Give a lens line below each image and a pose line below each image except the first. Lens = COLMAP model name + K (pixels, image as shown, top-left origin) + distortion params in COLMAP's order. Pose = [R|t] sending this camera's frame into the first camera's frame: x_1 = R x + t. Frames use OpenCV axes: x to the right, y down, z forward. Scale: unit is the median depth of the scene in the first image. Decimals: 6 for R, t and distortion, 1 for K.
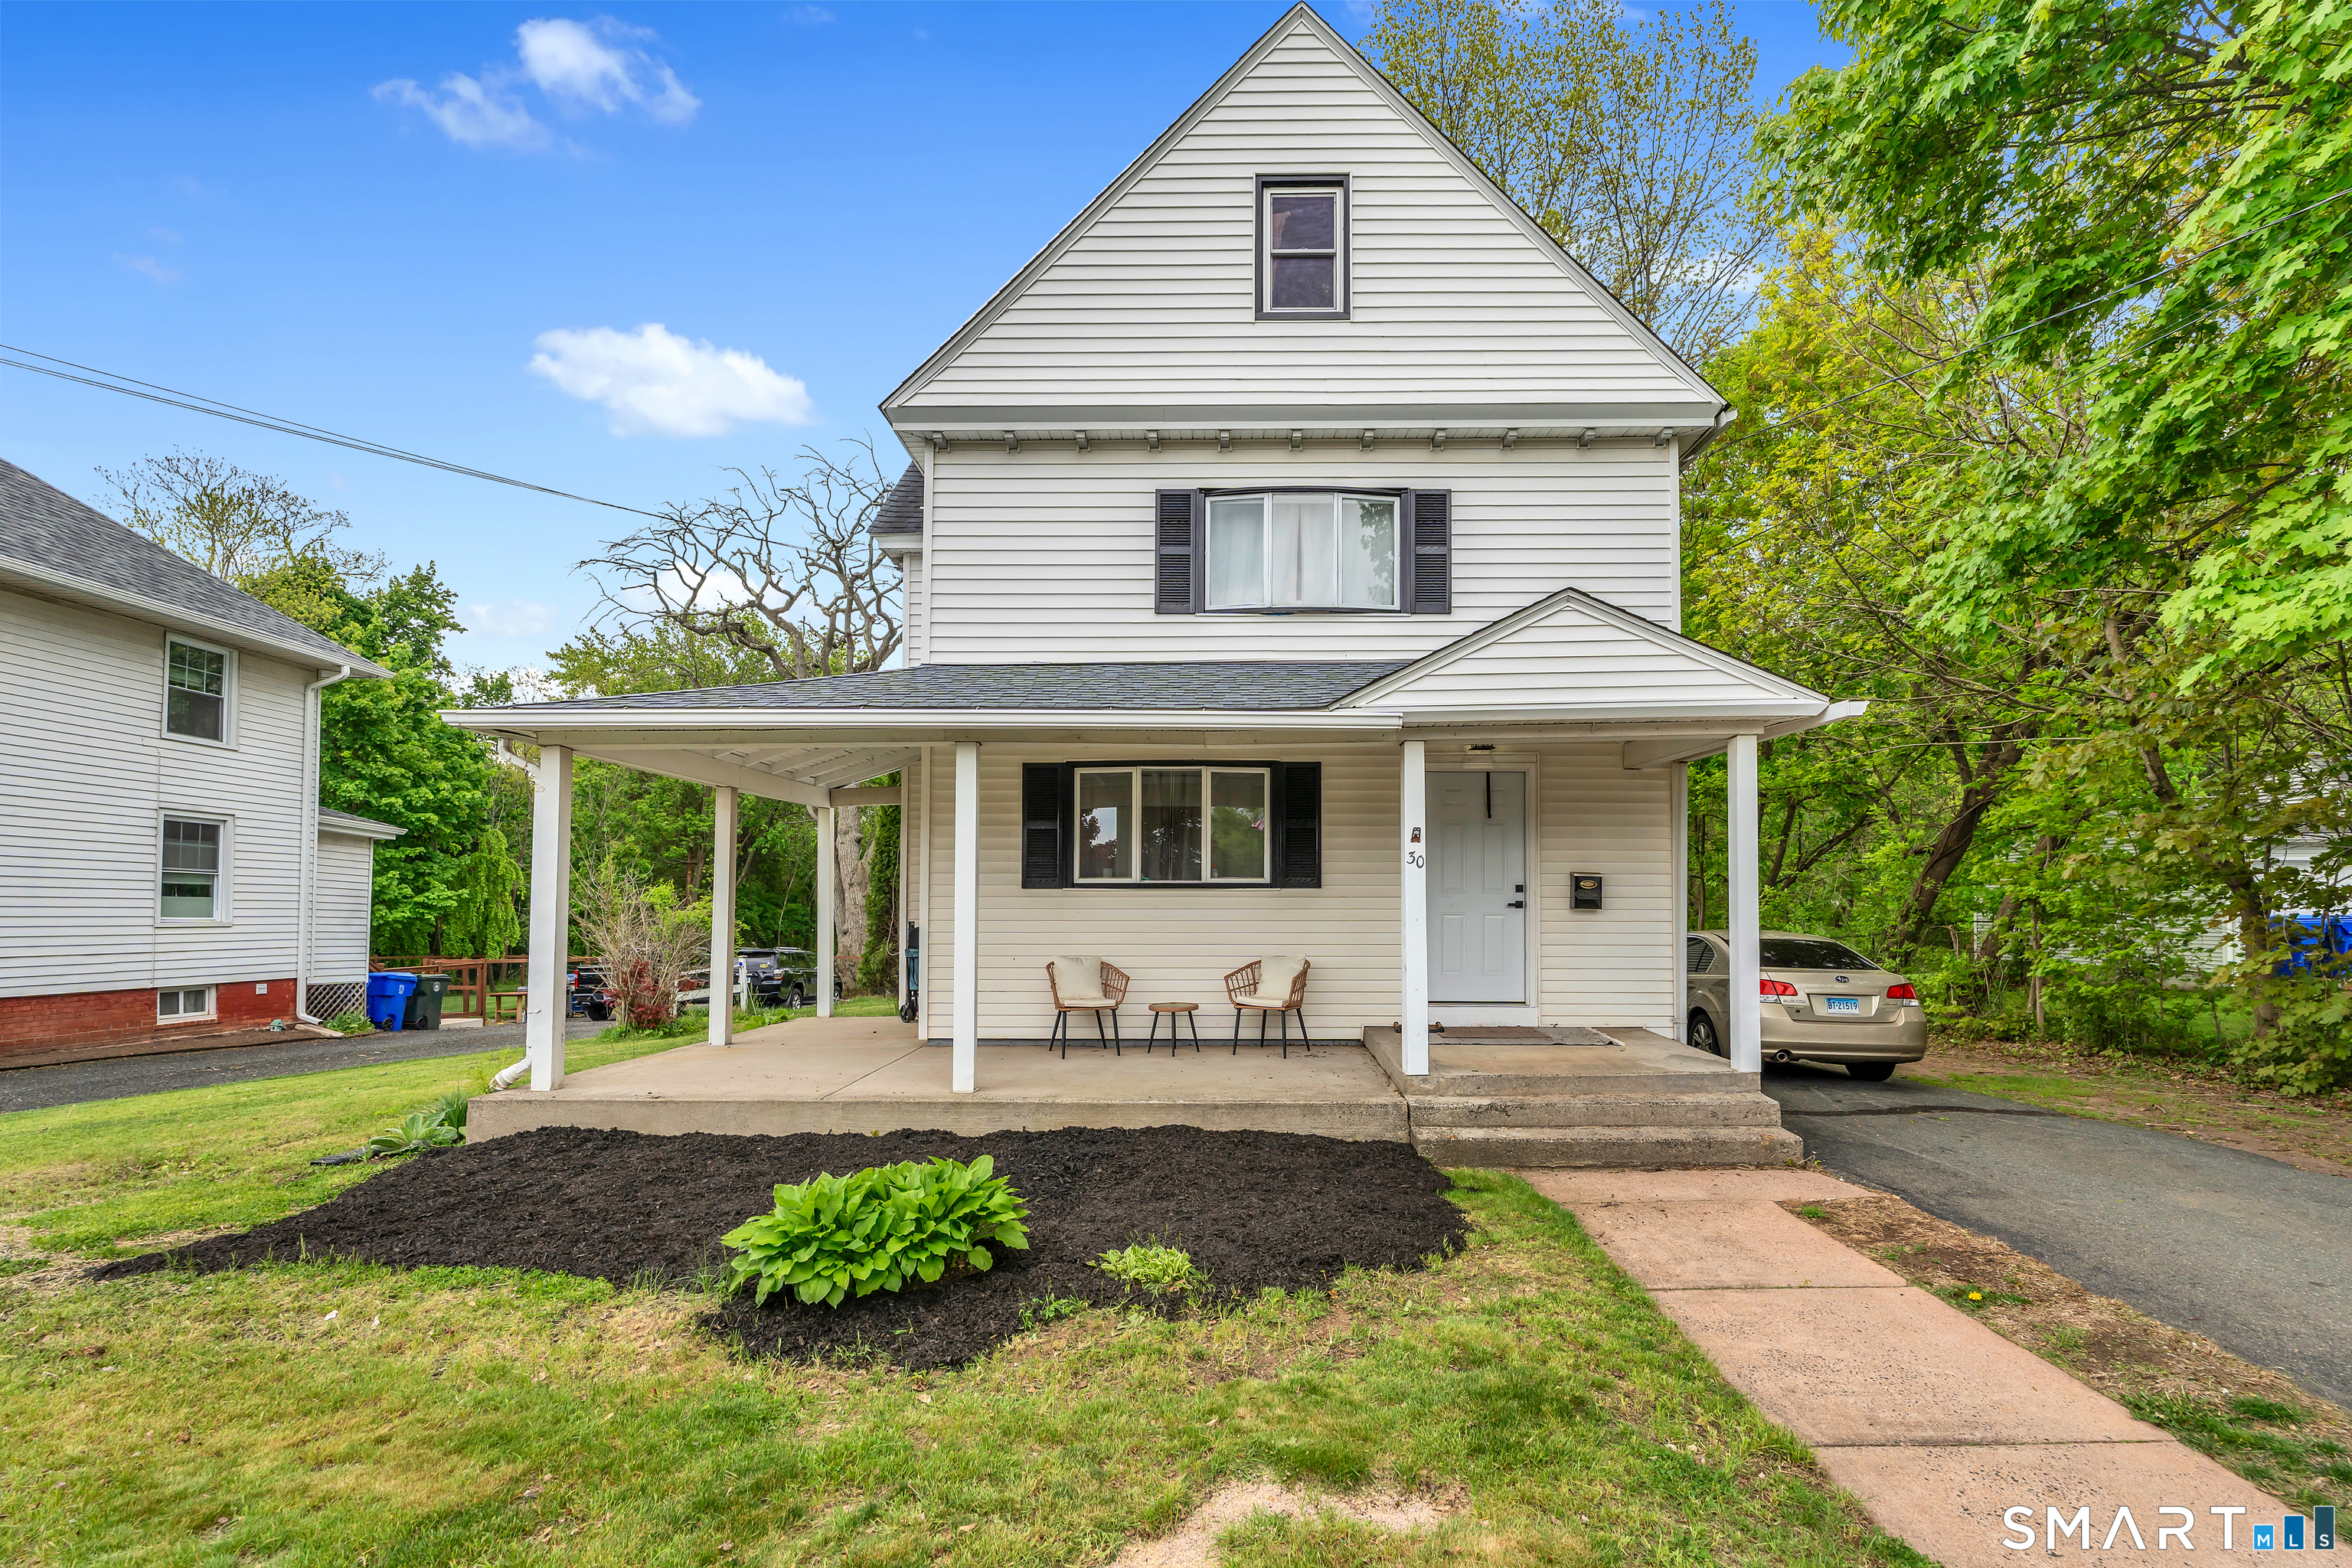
lens RADIAL K [[1027.6, 0, 1310.9], [0, 1027.6, 914.1], [0, 0, 1]] dist [-0.002271, 0.000044]
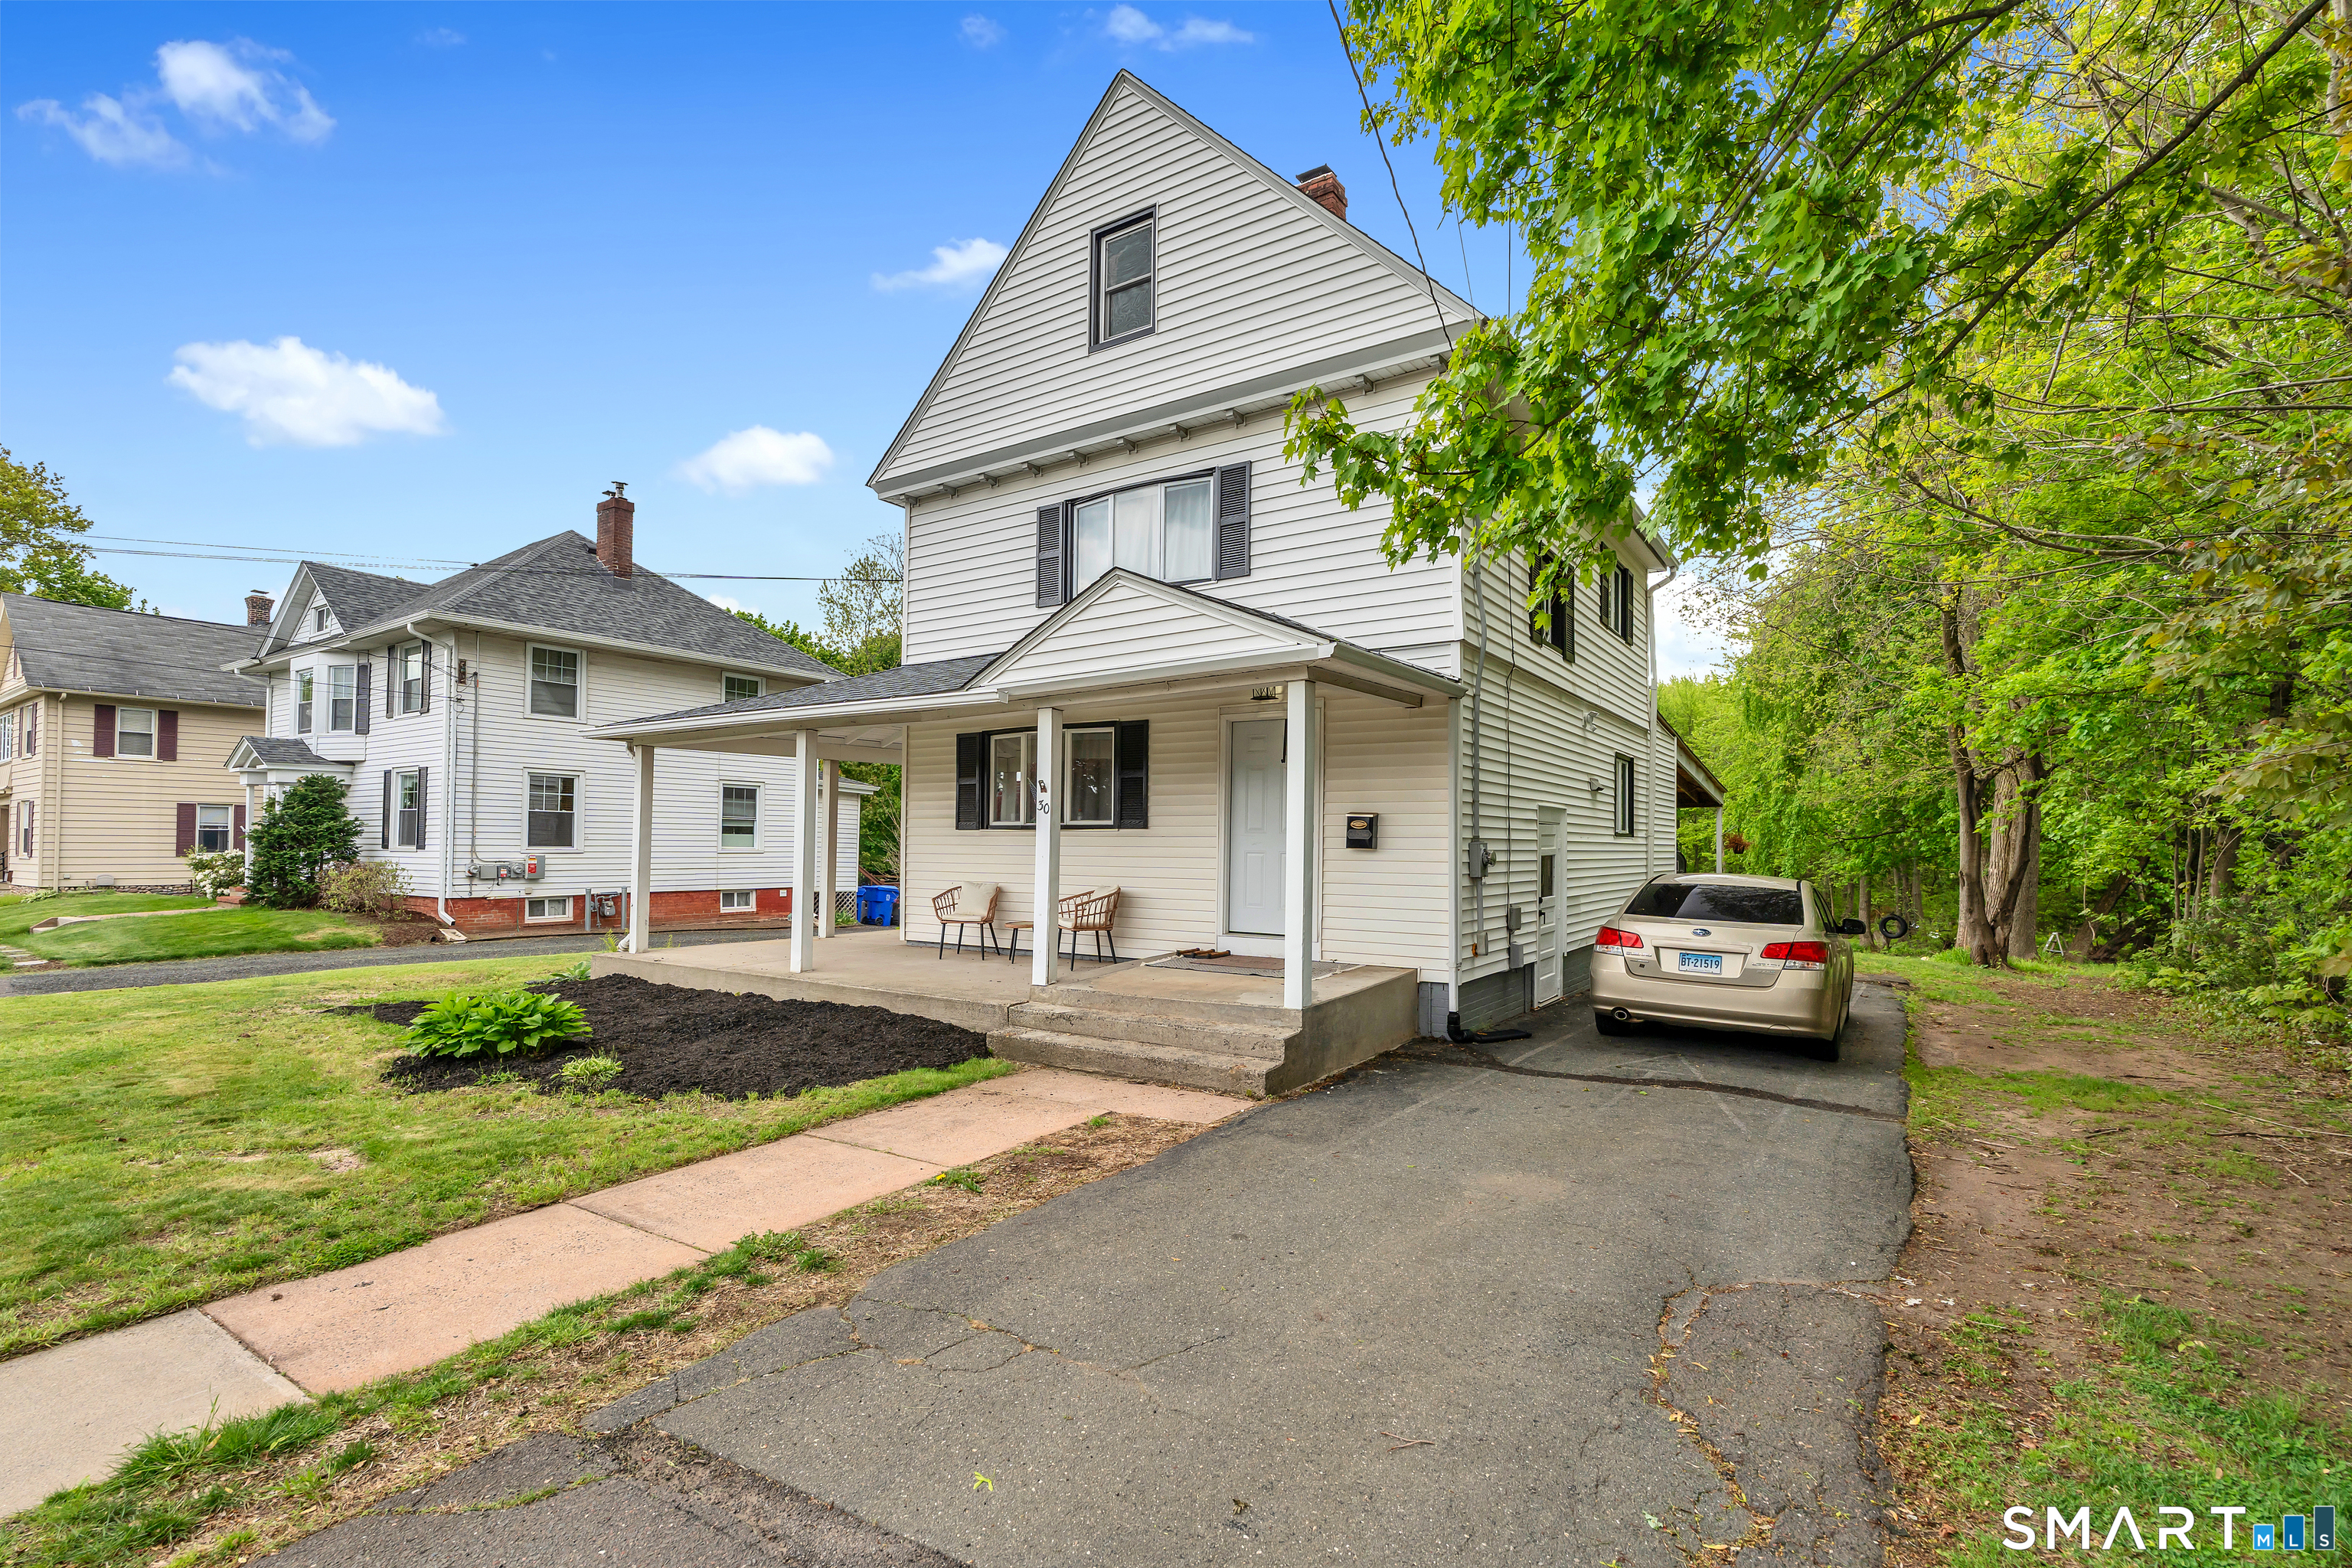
lens RADIAL K [[1022.8, 0, 1244.3], [0, 1022.8, 851.1], [0, 0, 1]] dist [0.002769, 0.000535]
pose [[0.851845, 0.009792, -0.523703, 0.715153], [-0.009200, 0.999951, 0.003731, -0.005656], [0.523714, 0.001640, 0.851893, 0.079272]]
